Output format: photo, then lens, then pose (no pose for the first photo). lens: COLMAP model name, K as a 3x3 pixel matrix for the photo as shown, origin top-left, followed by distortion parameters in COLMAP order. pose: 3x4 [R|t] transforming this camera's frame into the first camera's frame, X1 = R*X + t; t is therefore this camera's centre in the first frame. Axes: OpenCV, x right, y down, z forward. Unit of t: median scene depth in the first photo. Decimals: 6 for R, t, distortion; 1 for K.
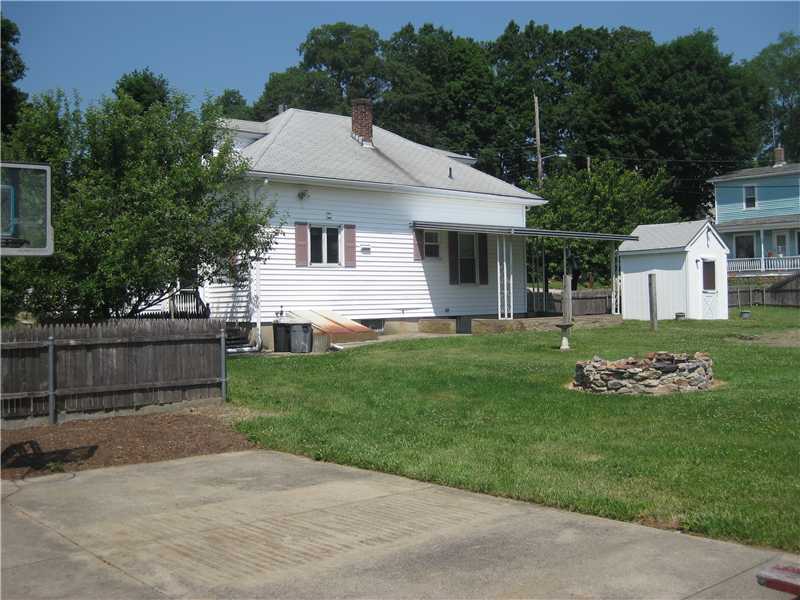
lens RADIAL K [[876.7, 0, 402.8], [0, 876.7, 297.4], [0, 0, 1]] dist [-0.190146, 0.153186]
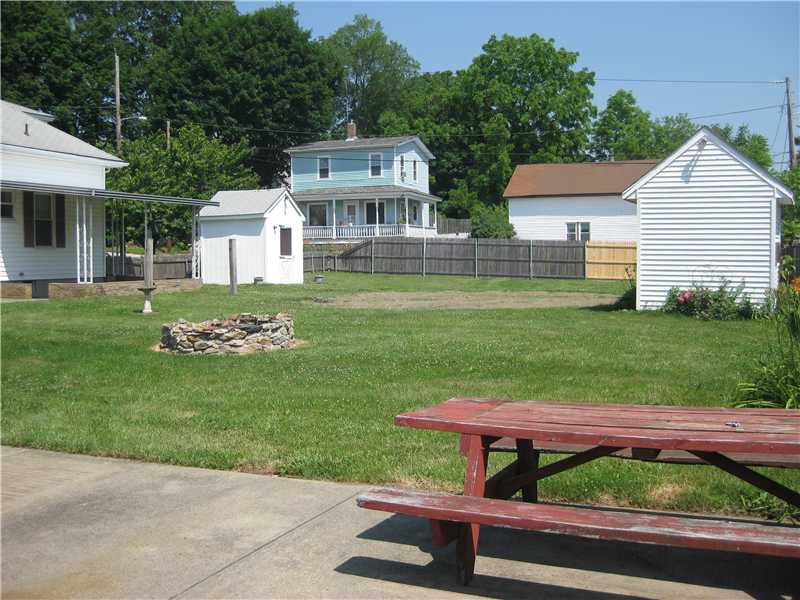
lens RADIAL K [[876.7, 0, 402.8], [0, 876.7, 297.4], [0, 0, 1]] dist [-0.190146, 0.153186]
pose [[0.886612, -0.008473, 0.462437, -0.009149], [-0.009709, 0.999271, 0.036923, 0.001931], [-0.462413, -0.037226, 0.885883, -0.008683]]
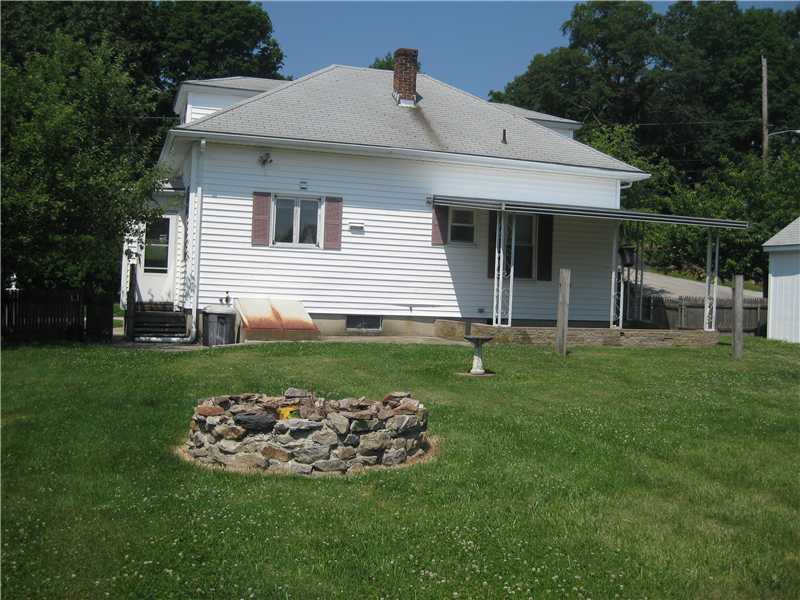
lens RADIAL K [[876.7, 0, 402.8], [0, 876.7, 297.4], [0, 0, 1]] dist [-0.190146, 0.153186]
pose [[0.918389, 0.055155, -0.391816, 0.304880], [-0.053150, 0.998459, 0.015972, -0.006164], [0.392093, 0.006157, 0.919905, 0.264505]]
